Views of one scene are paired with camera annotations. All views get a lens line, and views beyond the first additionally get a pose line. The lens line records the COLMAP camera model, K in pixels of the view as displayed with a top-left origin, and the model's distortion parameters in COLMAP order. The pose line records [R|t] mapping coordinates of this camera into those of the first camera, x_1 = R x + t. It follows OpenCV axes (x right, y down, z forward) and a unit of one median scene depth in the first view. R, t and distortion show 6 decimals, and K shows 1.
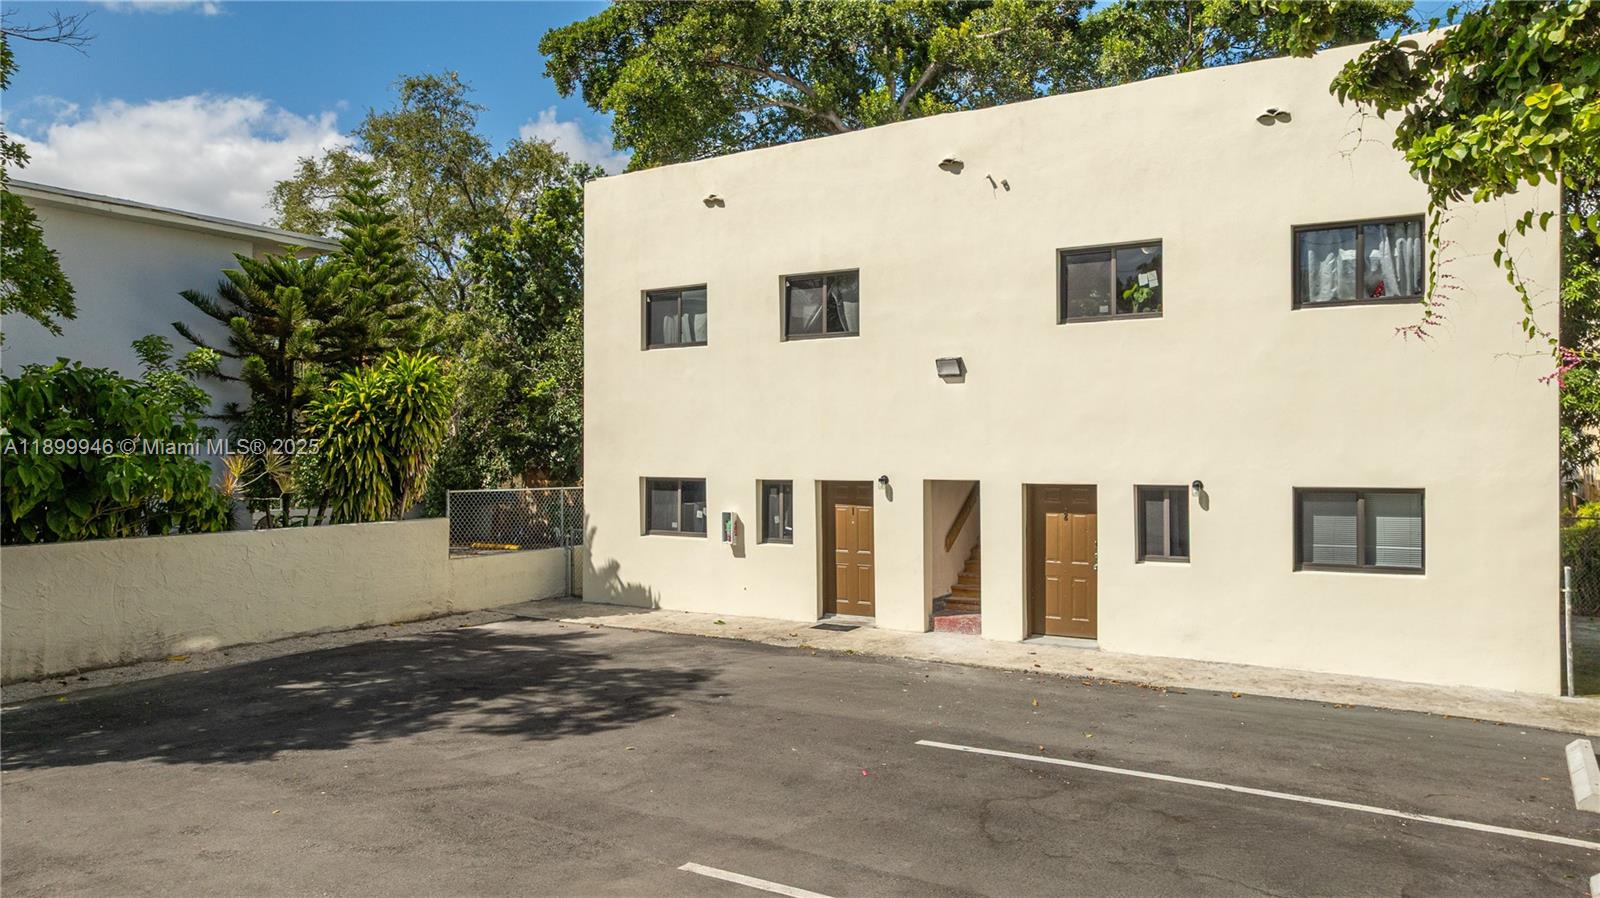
lens RADIAL K [[1125.7, 0, 796.8], [0, 1125.7, 448.8], [0, 0, 1]] dist [-0.013316, -0.000722]
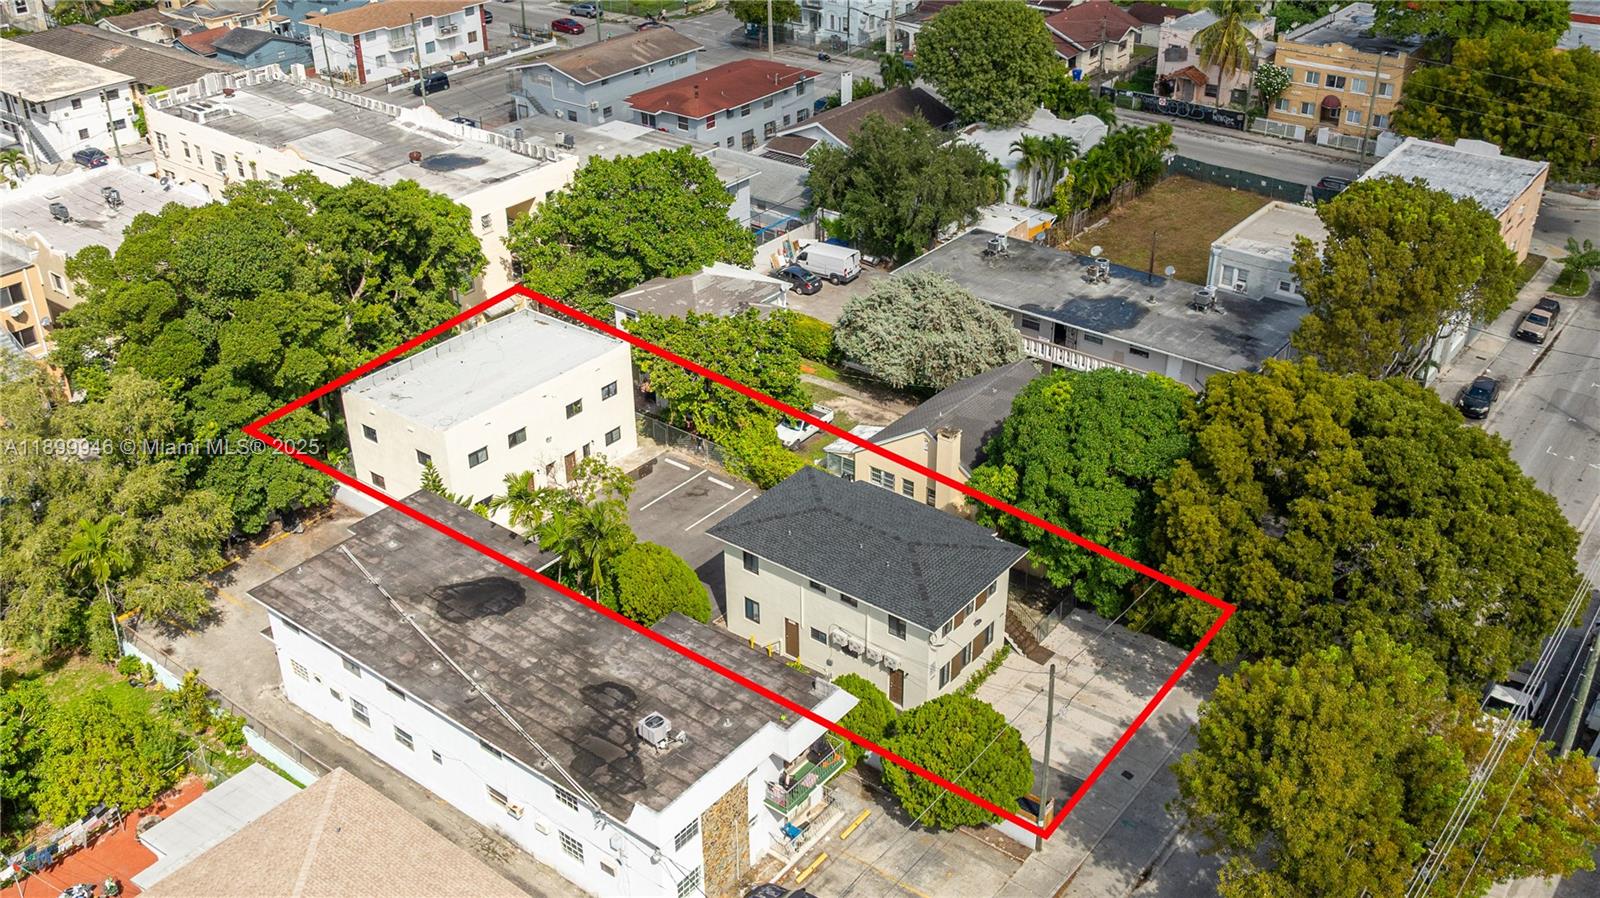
lens RADIAL K [[1444.0, 0, 801.6], [0, 1444.0, 446.7], [0, 0, 1]] dist [-0.003620, -0.003397]
pose [[0.114896, -0.490836, 0.863643, -4.757274], [0.012162, 0.870030, 0.492849, -2.897915], [-0.993303, -0.046123, 0.105932, -0.534664]]
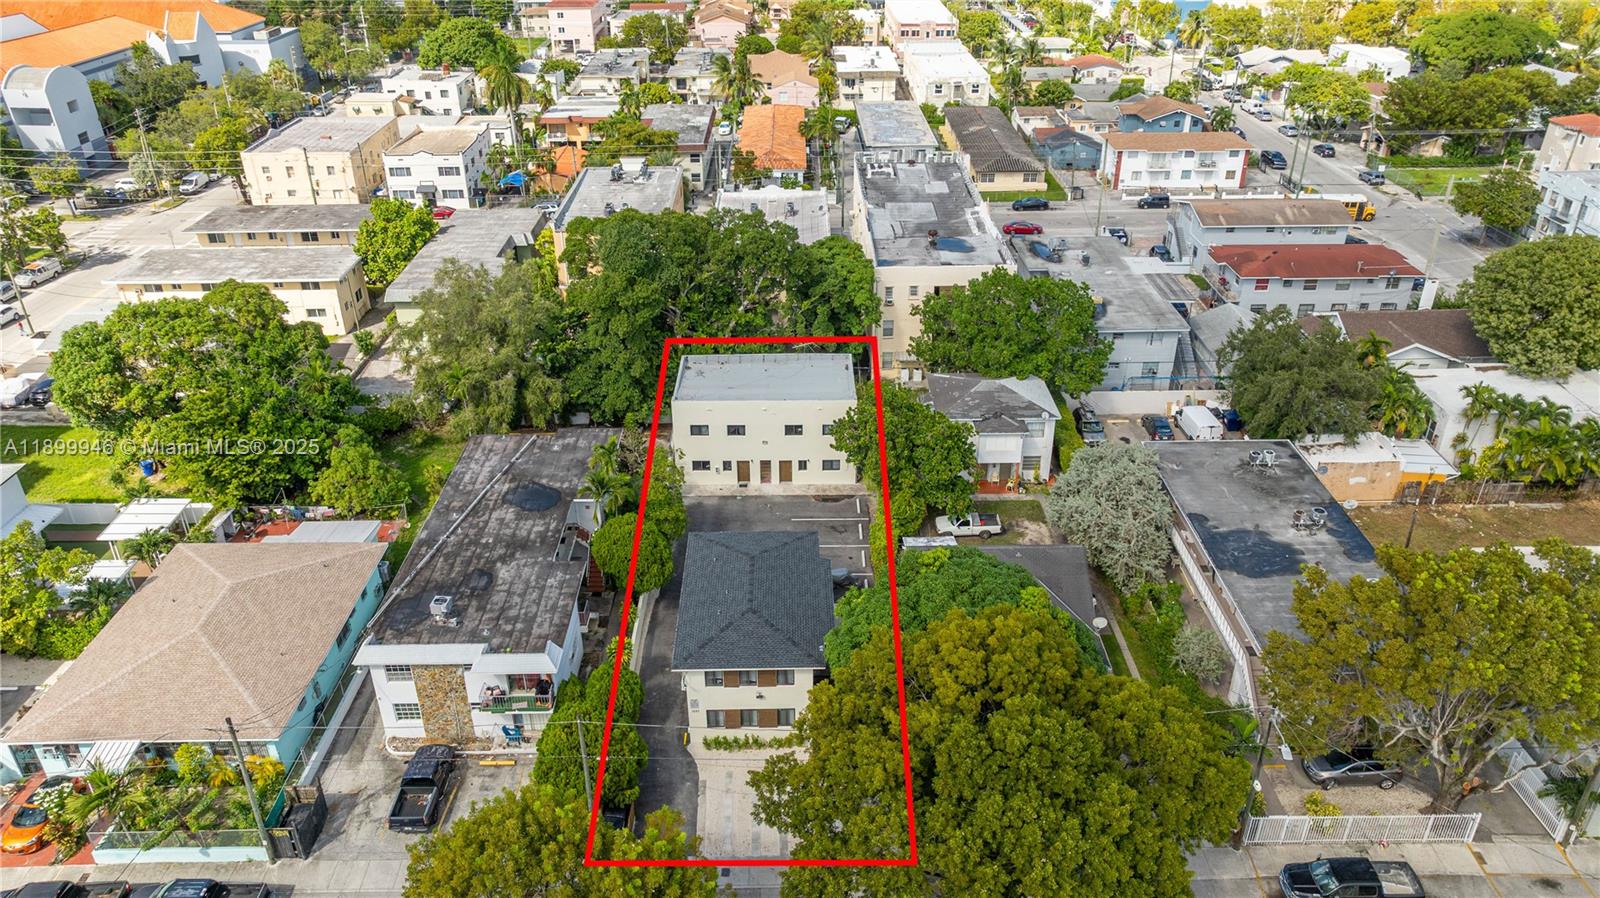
lens RADIAL K [[1125.7, 0, 800.6], [0, 1125.7, 450.1], [0, 0, 1]] dist [-0.013316, -0.000722]
pose [[0.840598, -0.260214, 0.475062, -2.549502], [0.001524, 0.878181, 0.478326, -2.910268], [-0.541658, -0.401356, 0.738594, -3.457392]]
